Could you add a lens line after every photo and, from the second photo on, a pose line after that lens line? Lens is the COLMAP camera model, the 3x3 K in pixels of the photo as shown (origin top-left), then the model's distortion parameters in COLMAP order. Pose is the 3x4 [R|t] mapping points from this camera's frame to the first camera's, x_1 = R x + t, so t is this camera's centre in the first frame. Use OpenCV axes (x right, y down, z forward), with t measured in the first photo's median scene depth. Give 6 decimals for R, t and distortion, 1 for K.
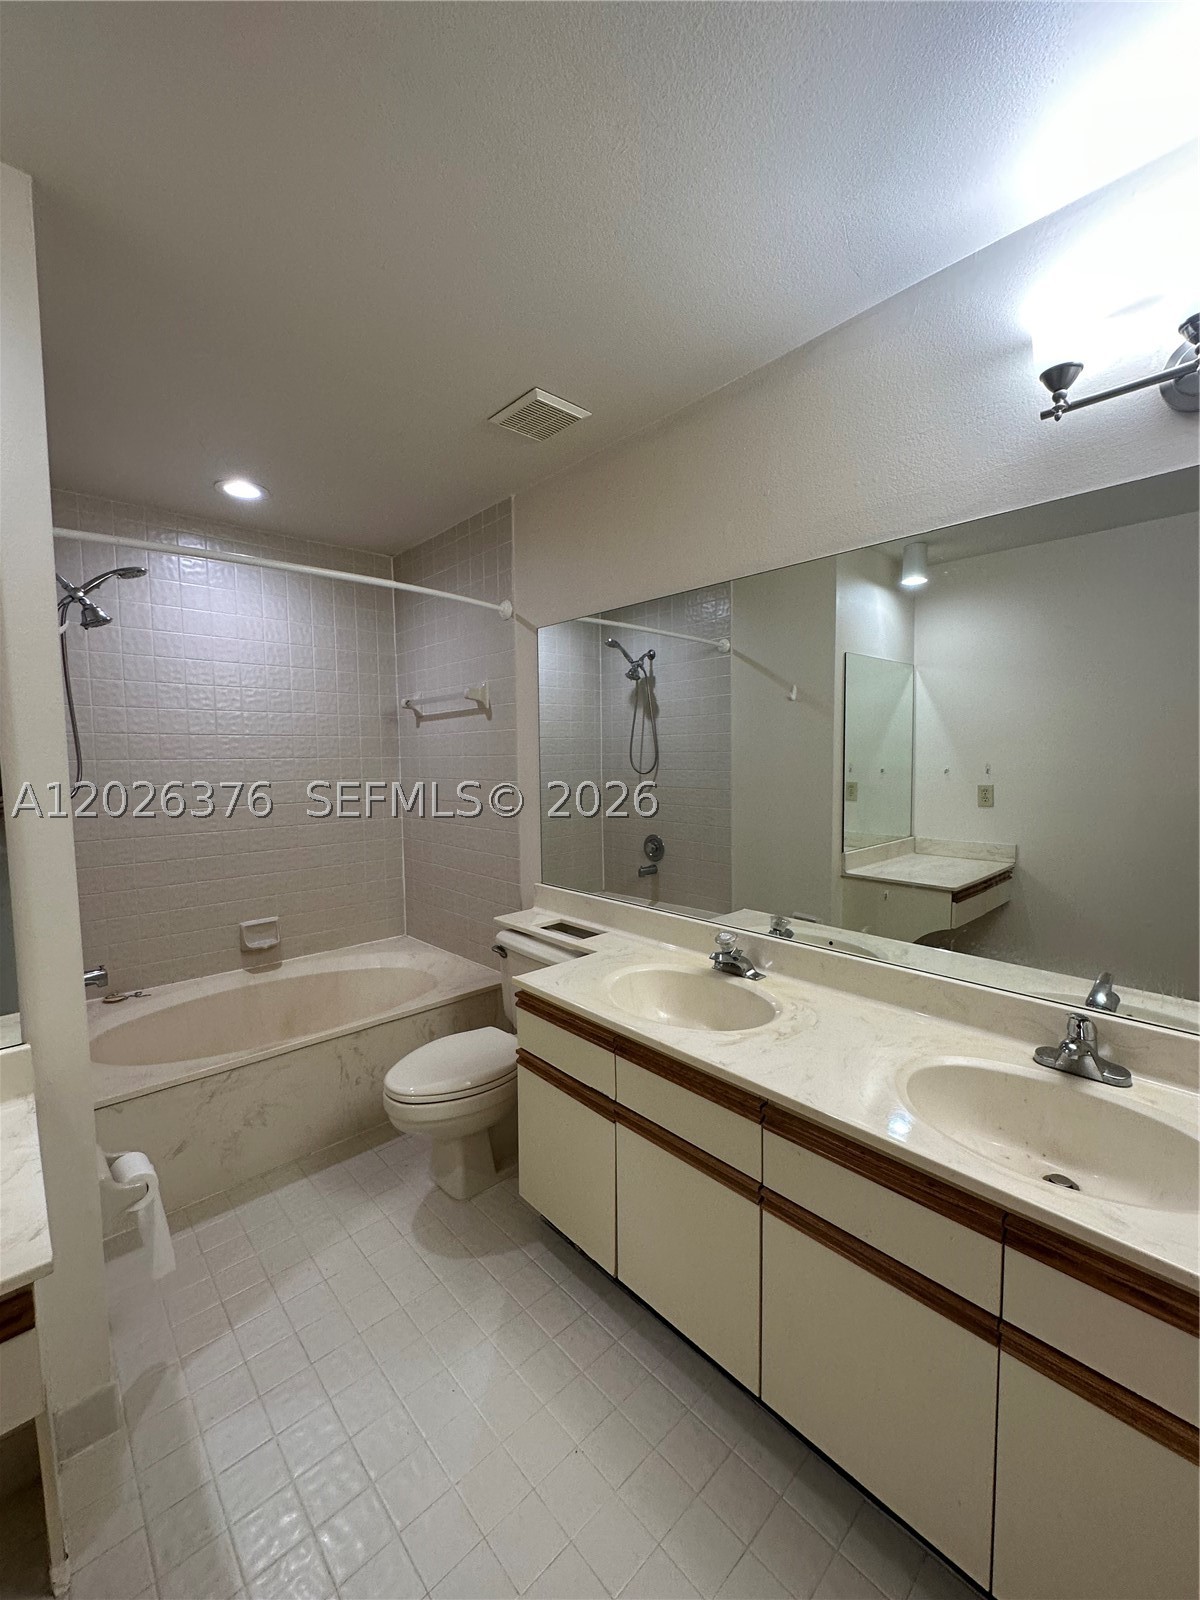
lens RADIAL K [[645.1, 0, 601.8], [0, 645.1, 804.0], [0, 0, 1]] dist [-0.012818, 0.001477]
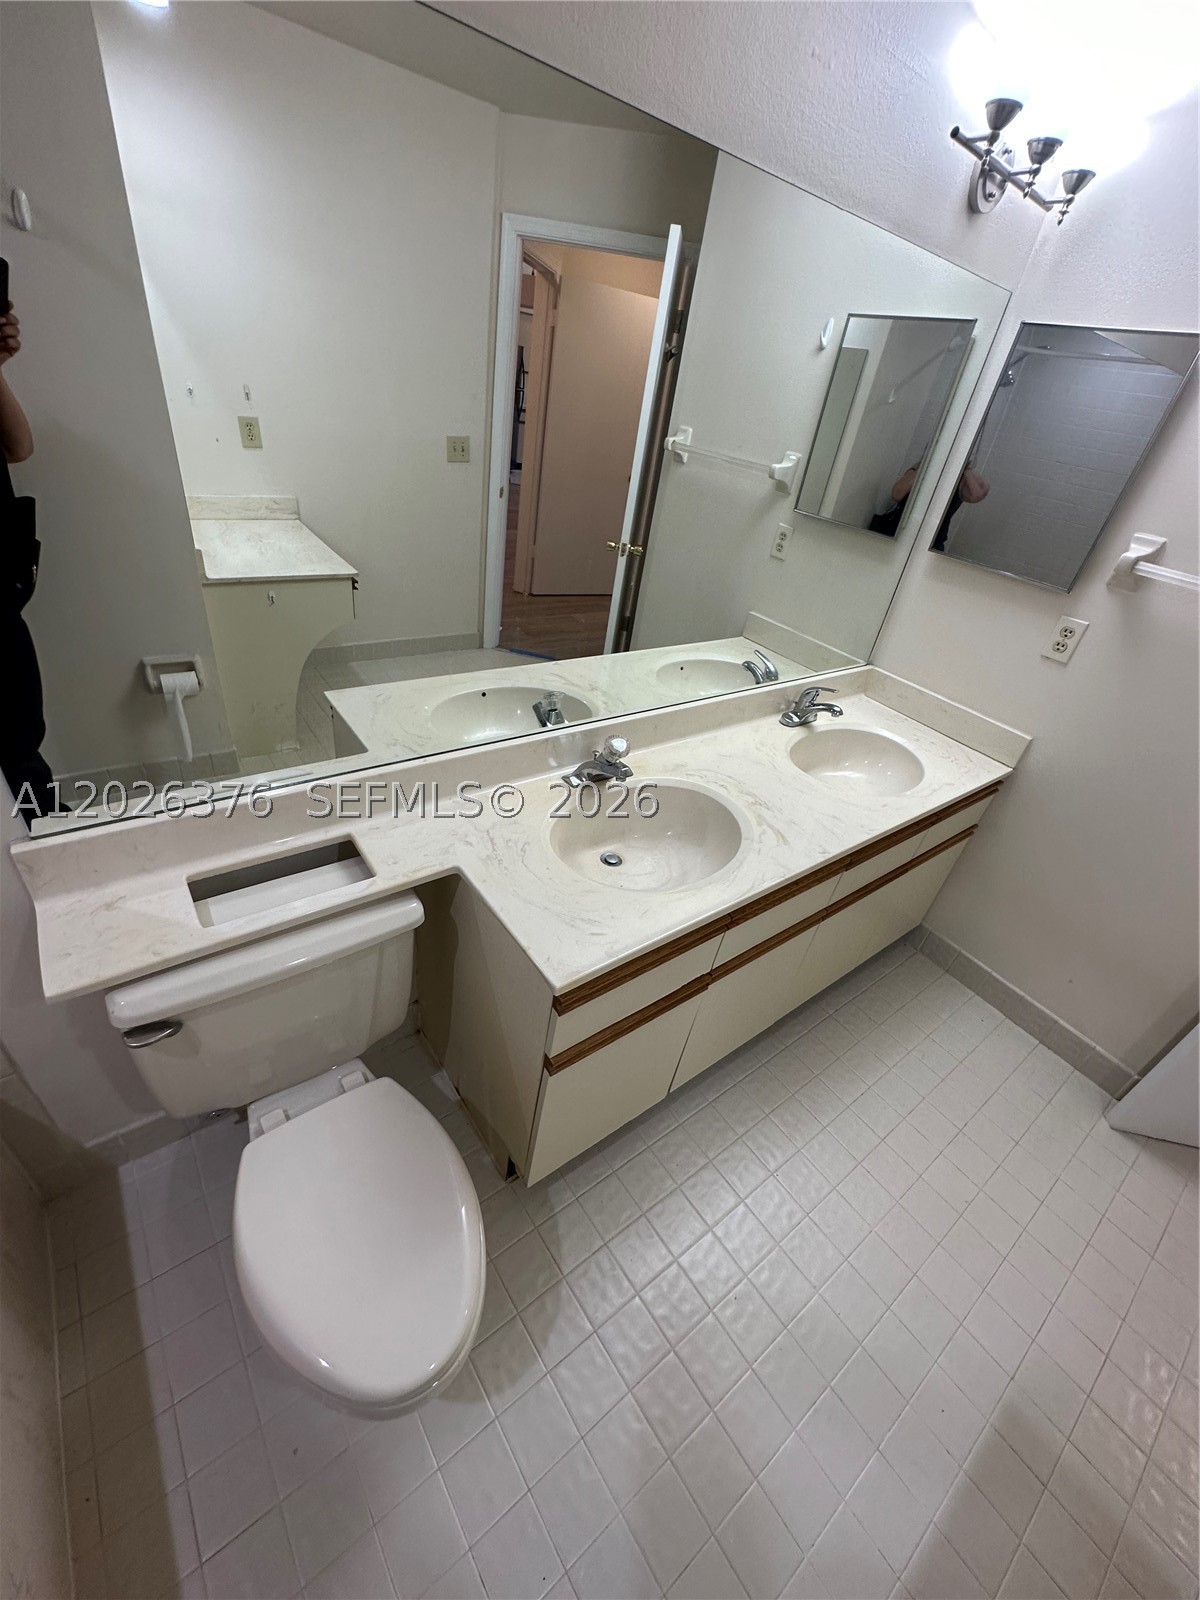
lens RADIAL K [[645.1, 0, 603.5], [0, 645.1, 800.7], [0, 0, 1]] dist [-0.012818, 0.001477]
pose [[0.093425, -0.525630, 0.845568, -0.526484], [-0.073763, 0.843294, 0.532367, -0.162523], [-0.992890, -0.112108, 0.040013, 0.972004]]
